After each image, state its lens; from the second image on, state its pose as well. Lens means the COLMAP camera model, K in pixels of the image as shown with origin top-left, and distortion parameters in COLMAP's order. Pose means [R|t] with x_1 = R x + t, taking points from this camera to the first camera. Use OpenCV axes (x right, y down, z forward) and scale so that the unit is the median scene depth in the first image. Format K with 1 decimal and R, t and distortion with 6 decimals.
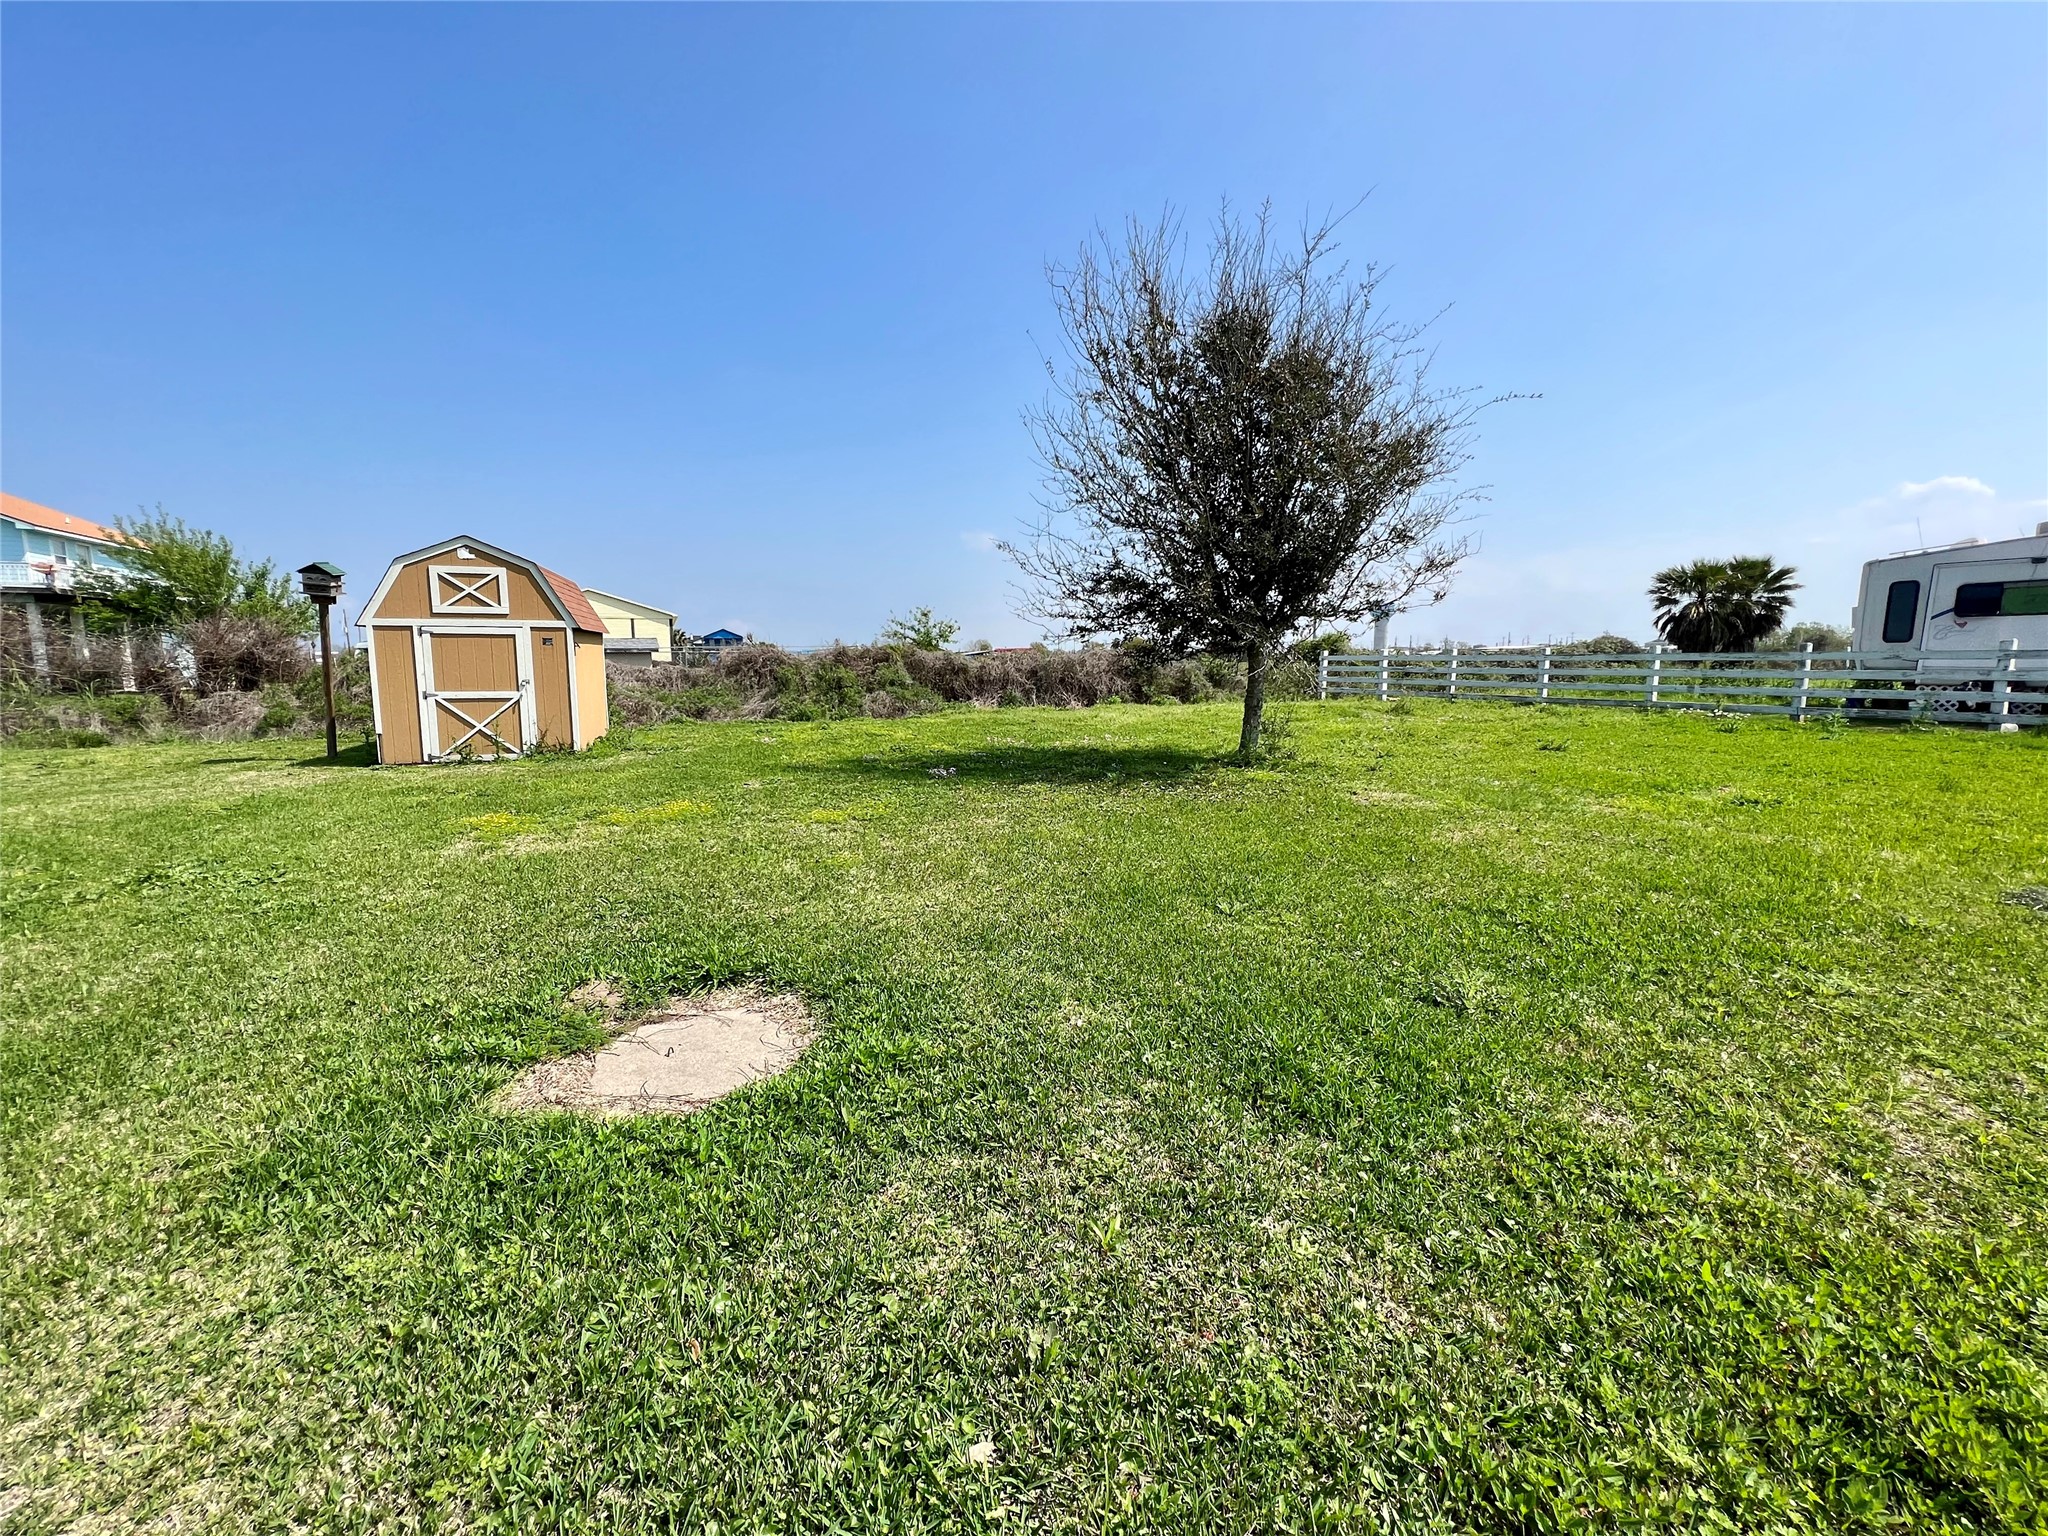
lens RADIAL K [[817.4, 0, 1026.8], [0, 817.4, 770.4], [0, 0, 1]] dist [-0.000517, 0.000147]
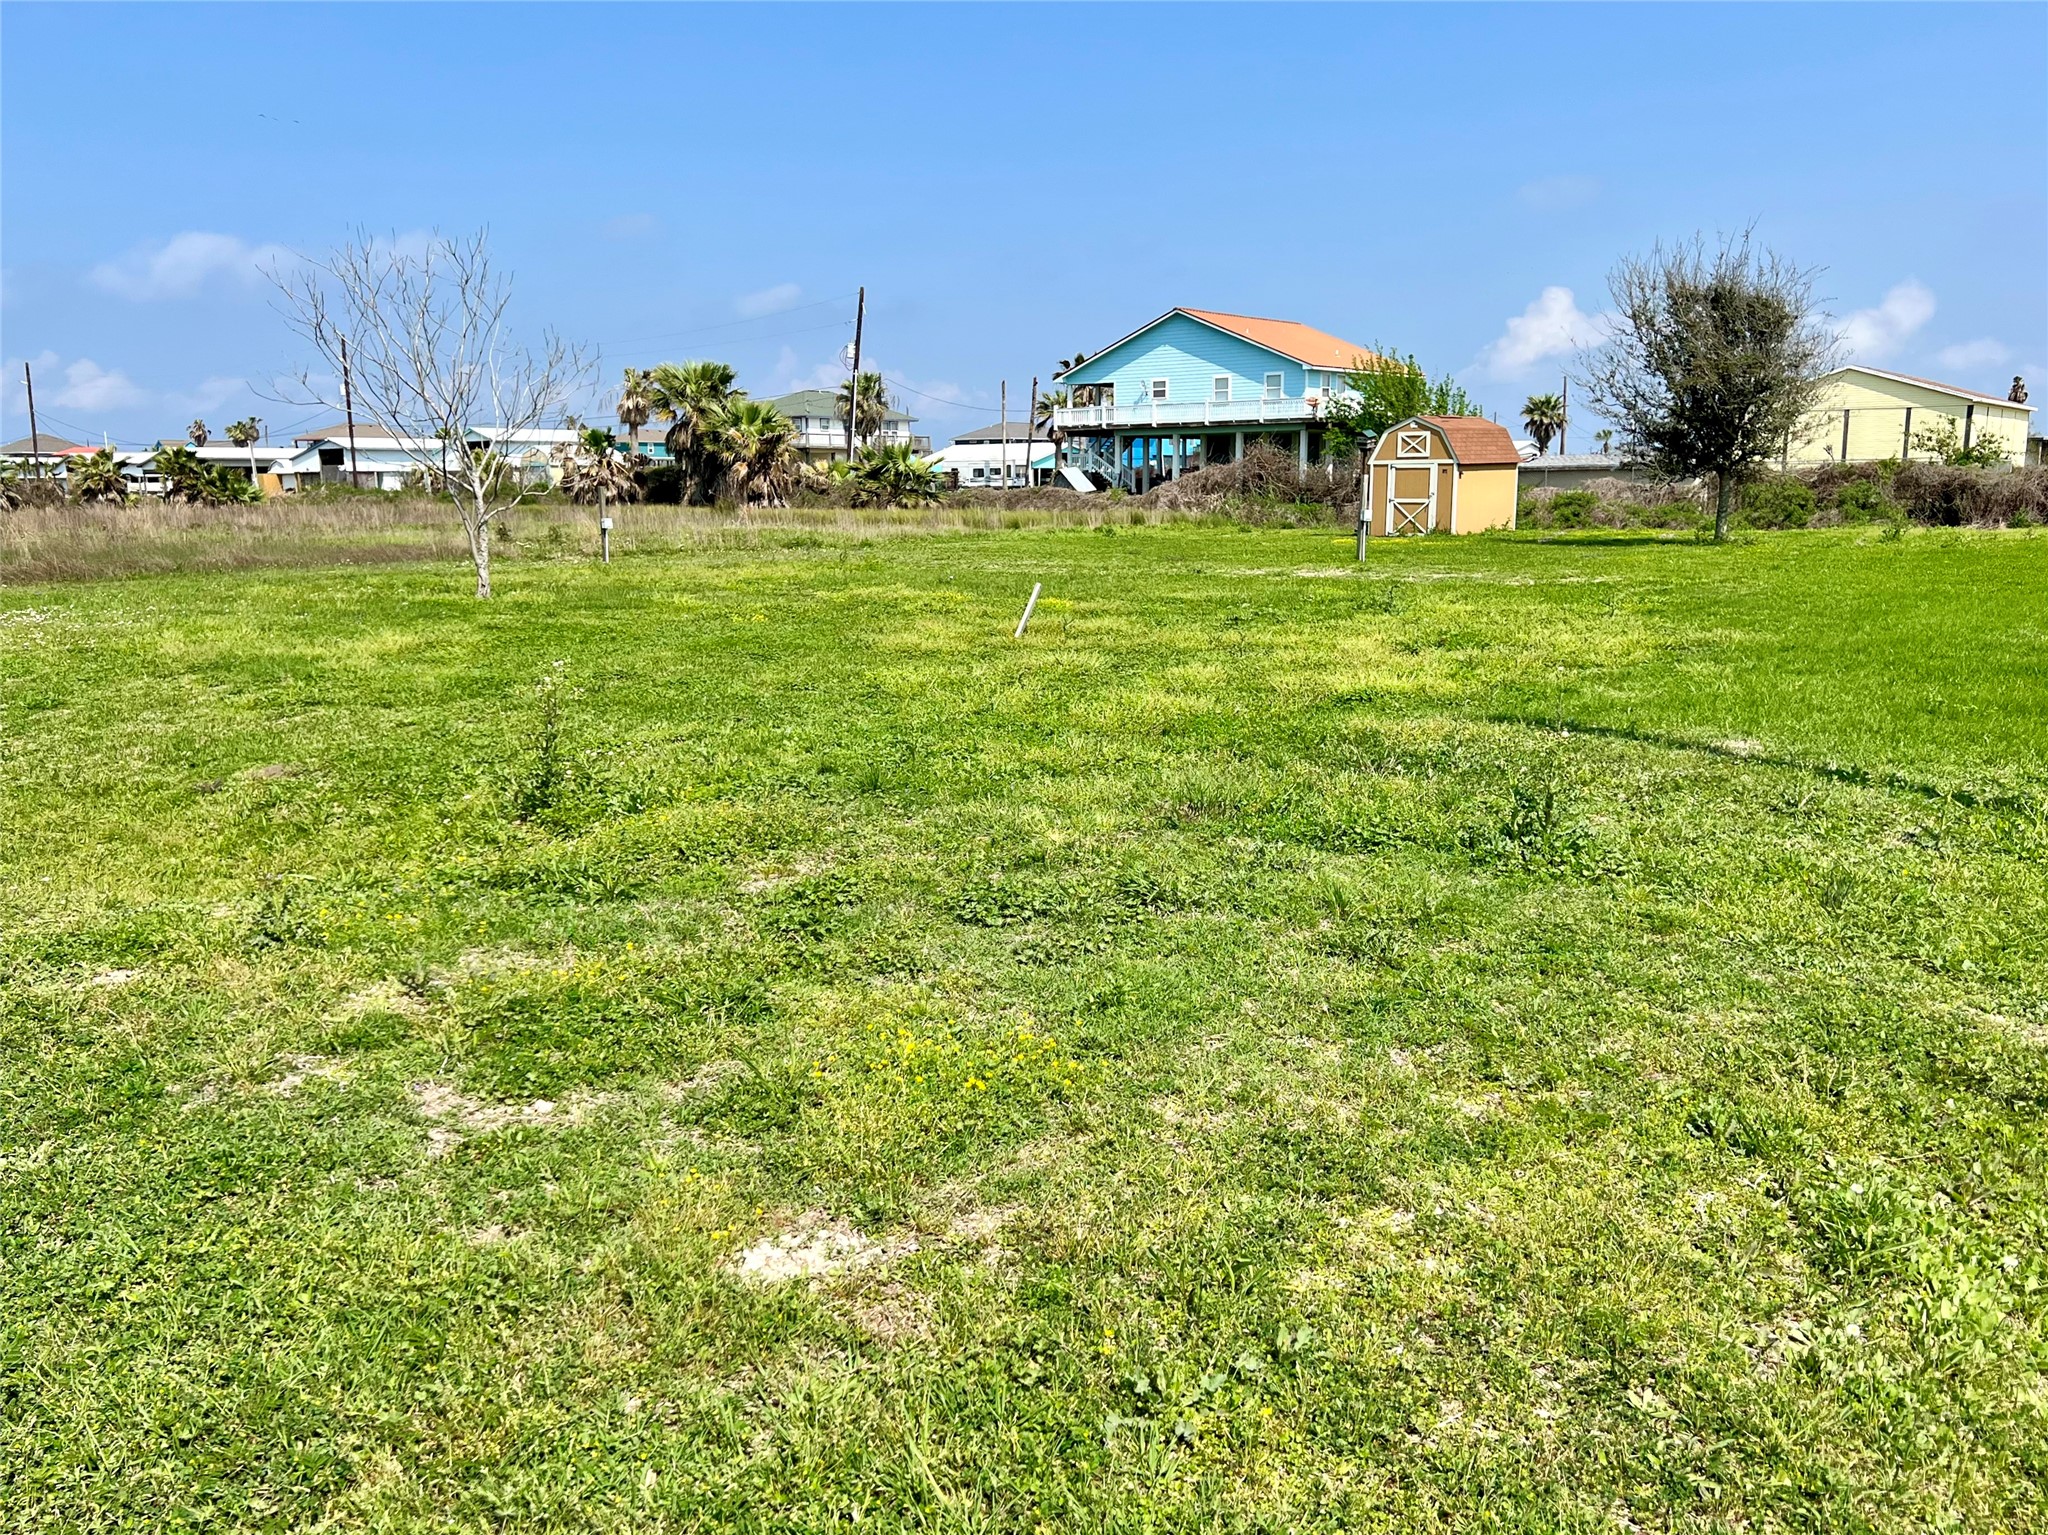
lens RADIAL K [[1548.6, 0, 1019.8], [0, 1548.6, 760.8], [0, 0, 1]] dist [0.026982, -0.030168]
pose [[0.482850, 0.141802, -0.864146, 1.998397], [-0.100097, 0.989272, 0.106404, 0.201759], [0.869963, 0.035121, 0.491864, -1.465786]]
